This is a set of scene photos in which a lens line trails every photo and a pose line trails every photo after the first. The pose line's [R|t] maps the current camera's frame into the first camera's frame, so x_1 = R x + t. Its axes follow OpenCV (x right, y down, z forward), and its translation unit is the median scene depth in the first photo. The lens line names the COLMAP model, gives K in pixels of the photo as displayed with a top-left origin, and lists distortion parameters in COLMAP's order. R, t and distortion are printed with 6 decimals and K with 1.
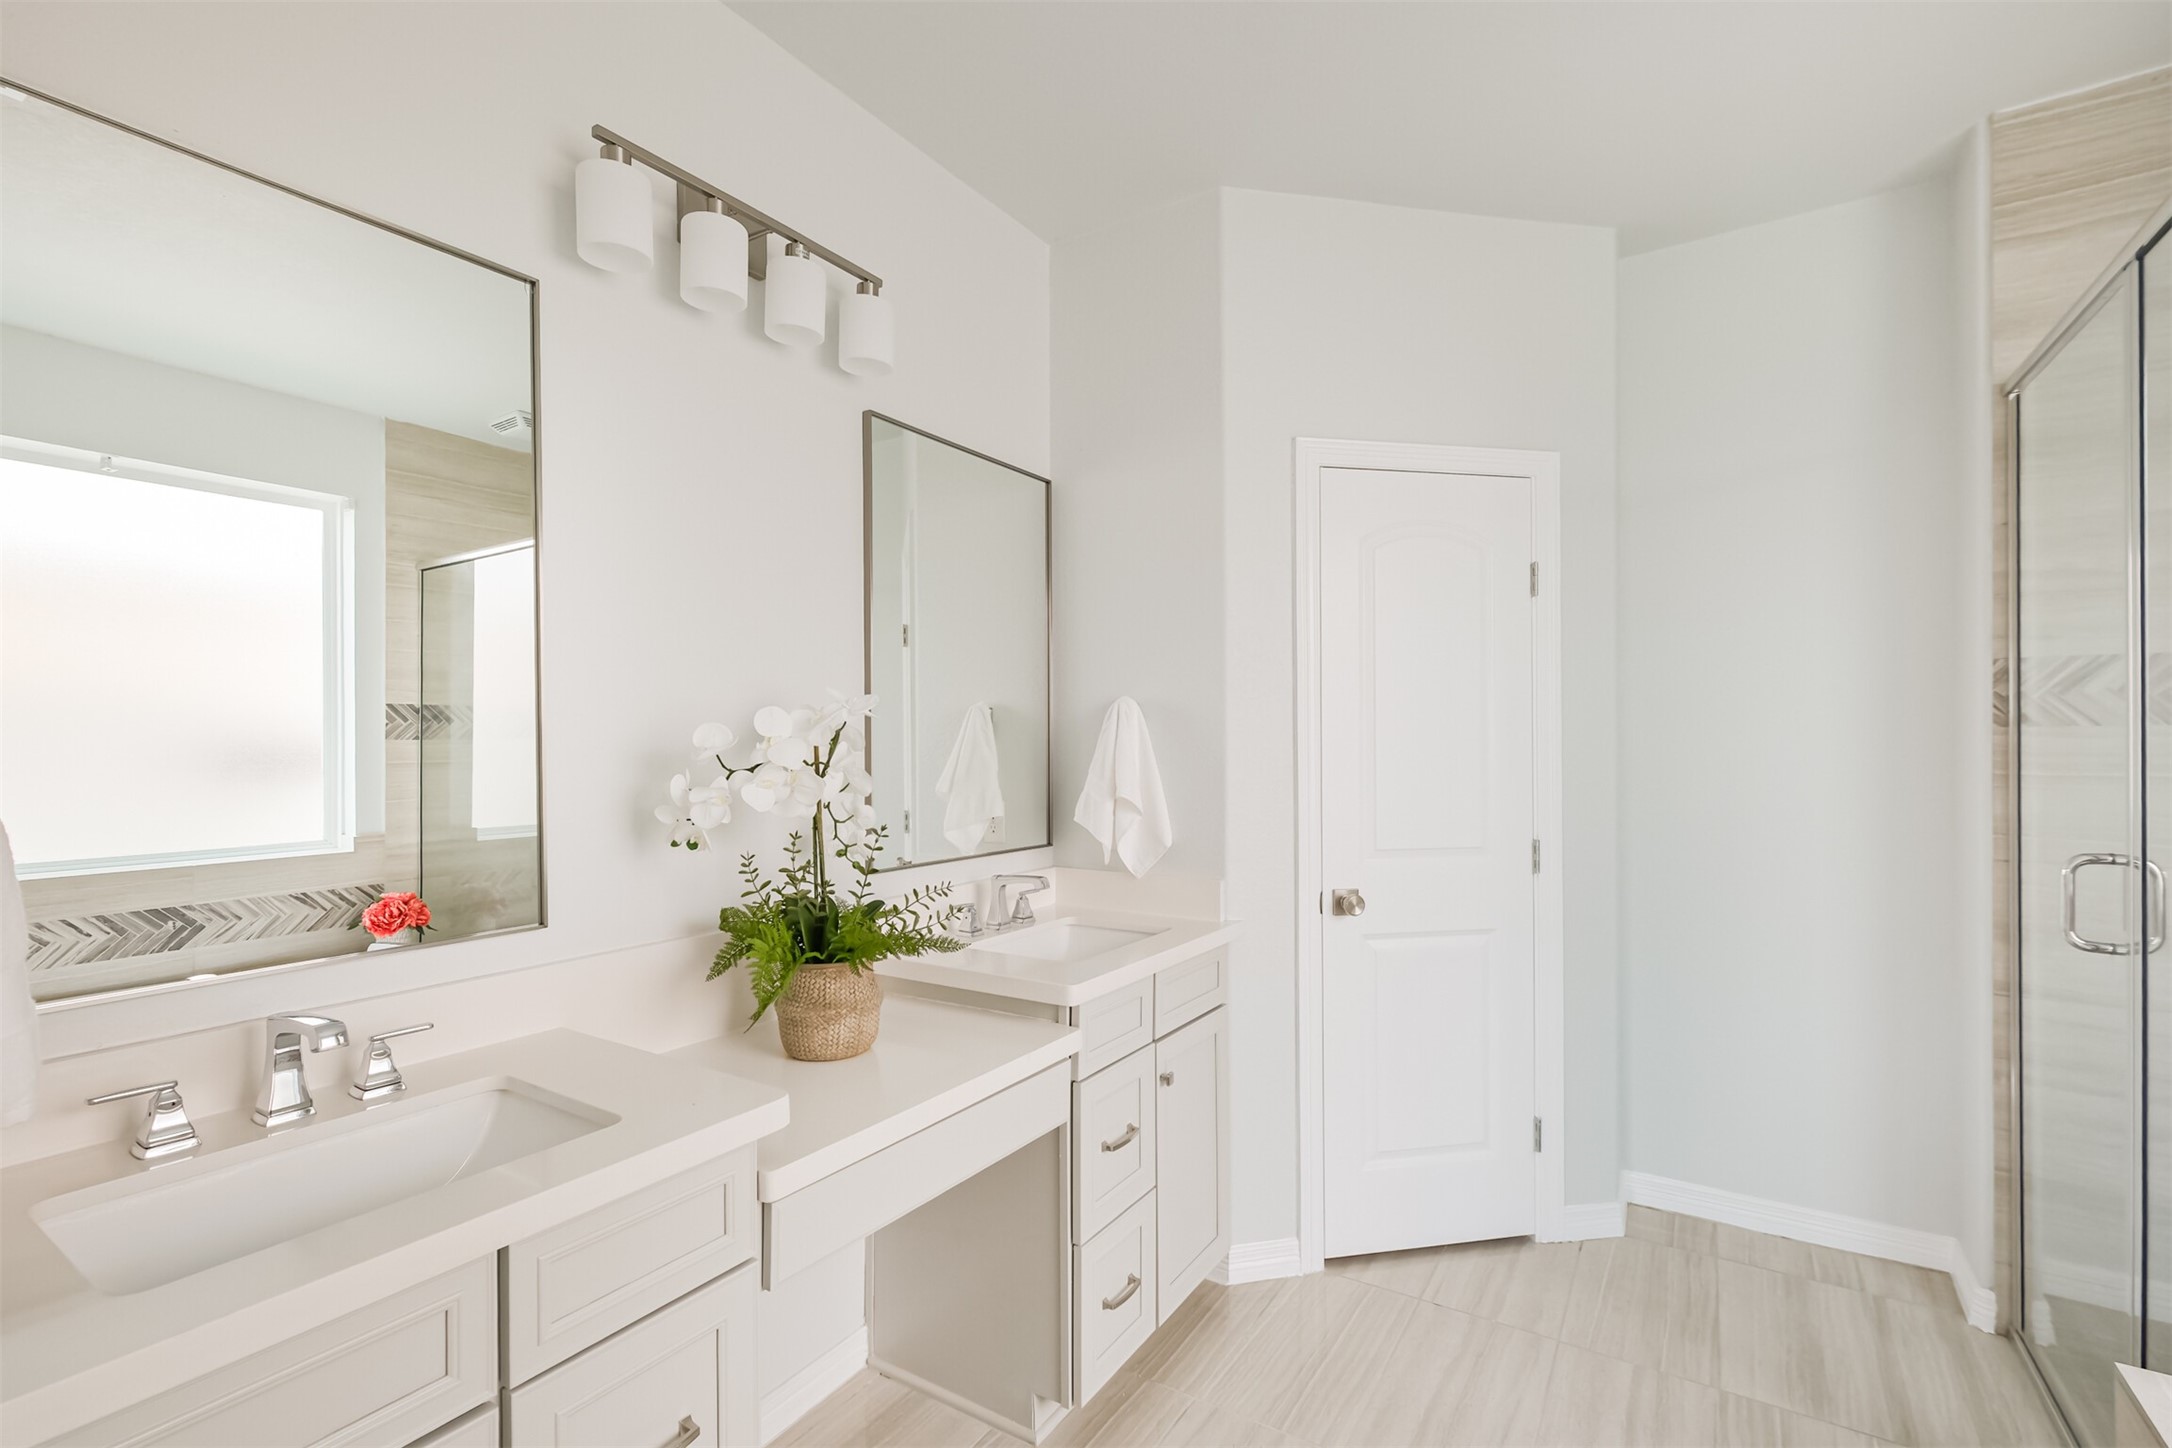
lens RADIAL K [[956.9, 0, 1092.7], [0, 956.9, 711.8], [0, 0, 1]] dist [0.002000, -0.000186]
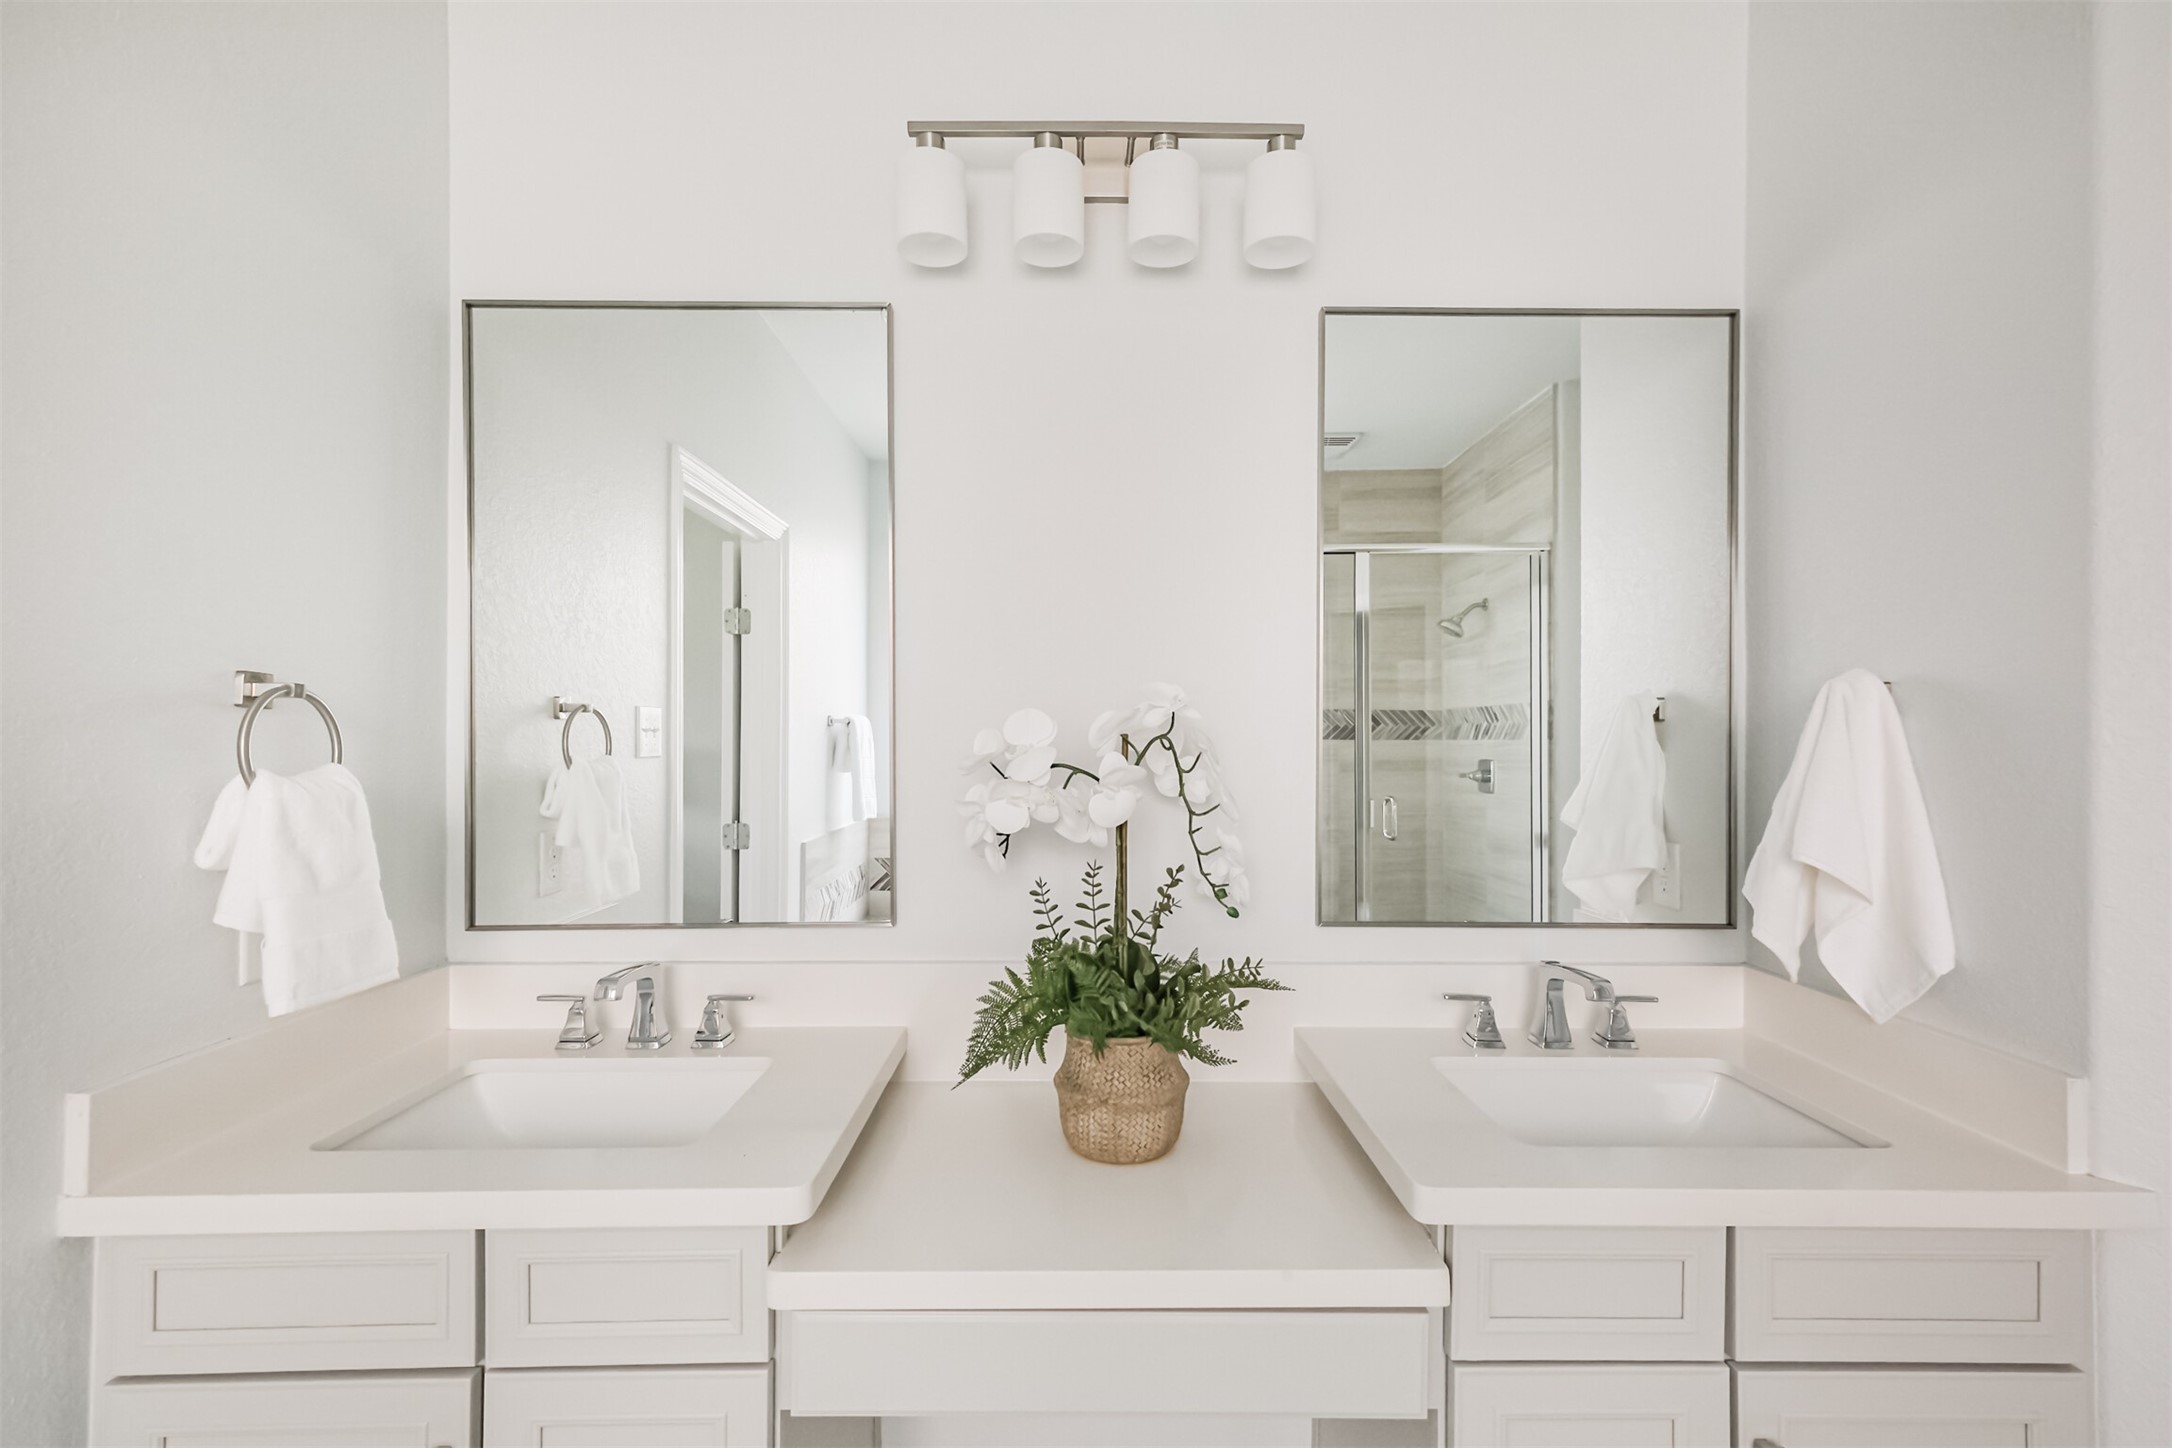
lens RADIAL K [[956.9, 0, 1092.7], [0, 956.9, 711.8], [0, 0, 1]] dist [0.002000, -0.000186]
pose [[0.552809, -0.013363, -0.833201, 0.404390], [0.020344, 0.999790, -0.002537, 0.000640], [0.833060, -0.015548, 0.552964, 0.609751]]
